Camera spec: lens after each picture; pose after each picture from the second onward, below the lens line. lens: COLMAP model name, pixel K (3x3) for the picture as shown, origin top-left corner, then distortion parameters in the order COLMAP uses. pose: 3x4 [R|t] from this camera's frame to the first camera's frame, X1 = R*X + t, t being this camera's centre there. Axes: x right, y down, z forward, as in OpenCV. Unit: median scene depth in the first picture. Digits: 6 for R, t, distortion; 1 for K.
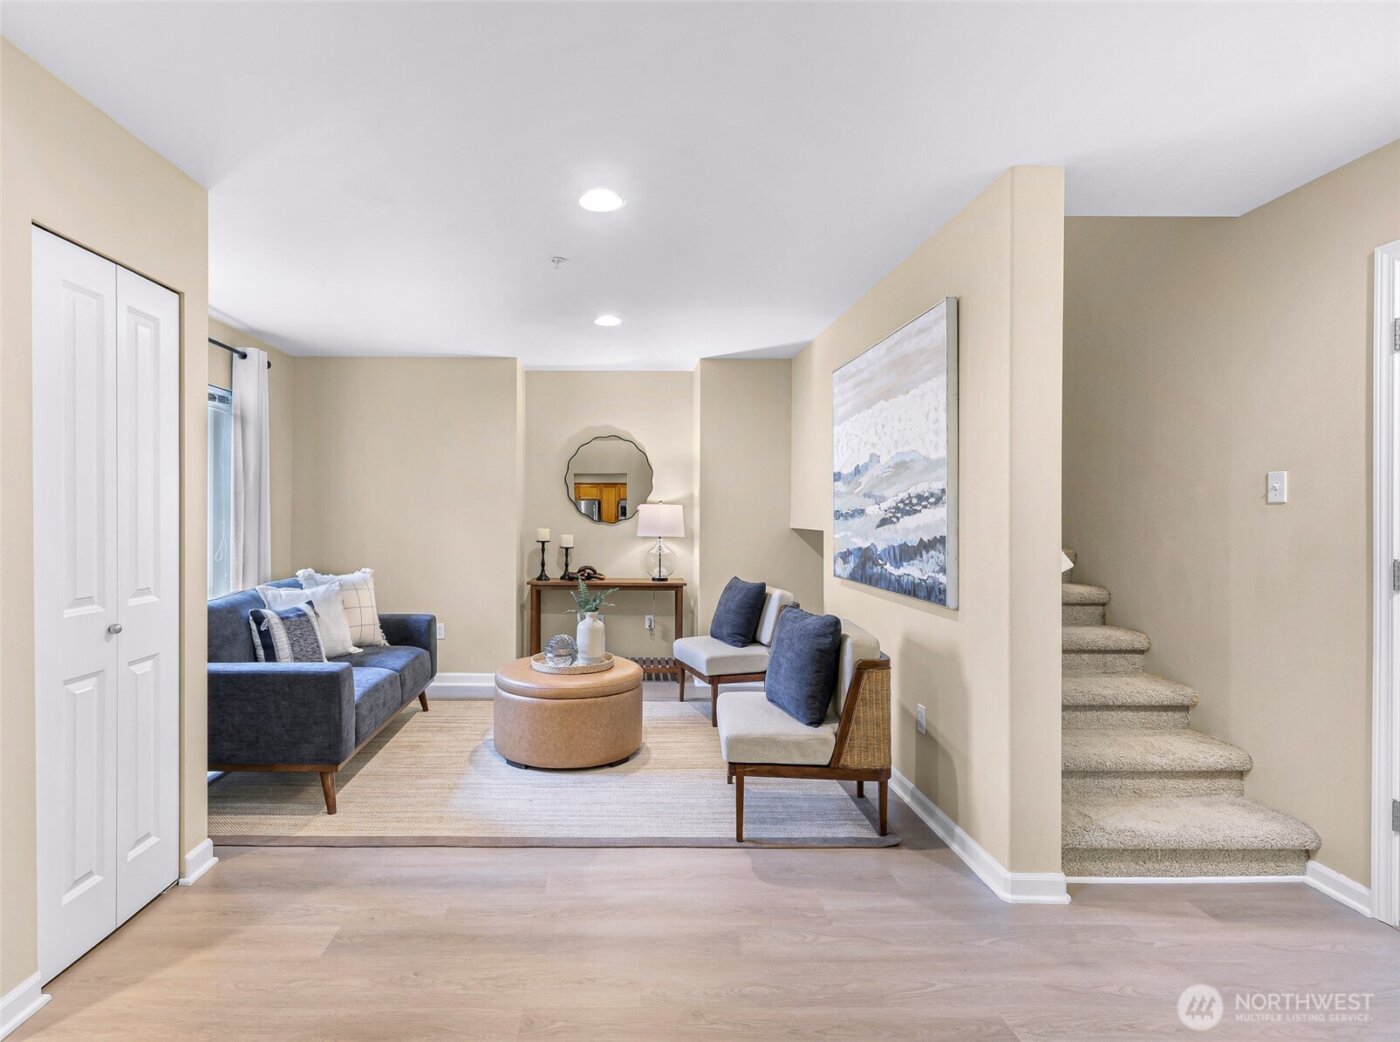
lens RADIAL K [[711.4, 0, 700.0], [0, 711.4, 521.0], [0, 0, 1]] dist [0.000325, -0.001899]
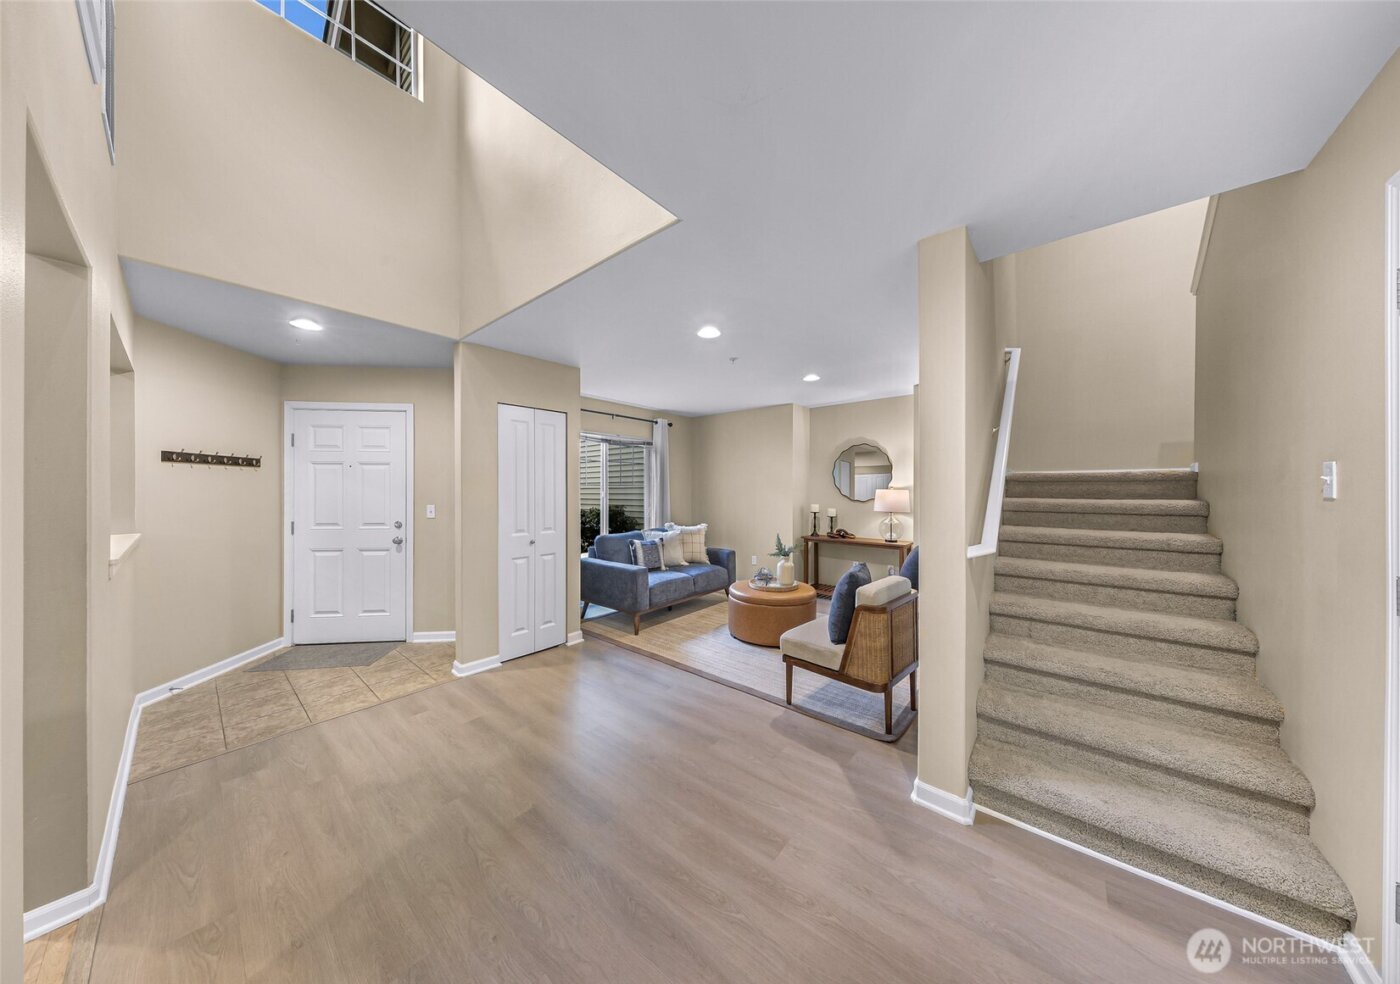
lens RADIAL K [[478.1, 0, 726.7], [0, 478.1, 493.6], [0, 0, 1]] dist [-0.000880, -0.000125]
pose [[0.739732, 0.005533, -0.672879, 0.600557], [-0.005509, 0.999982, 0.002167, -0.026030], [0.672879, 0.002104, 0.739750, 0.087573]]
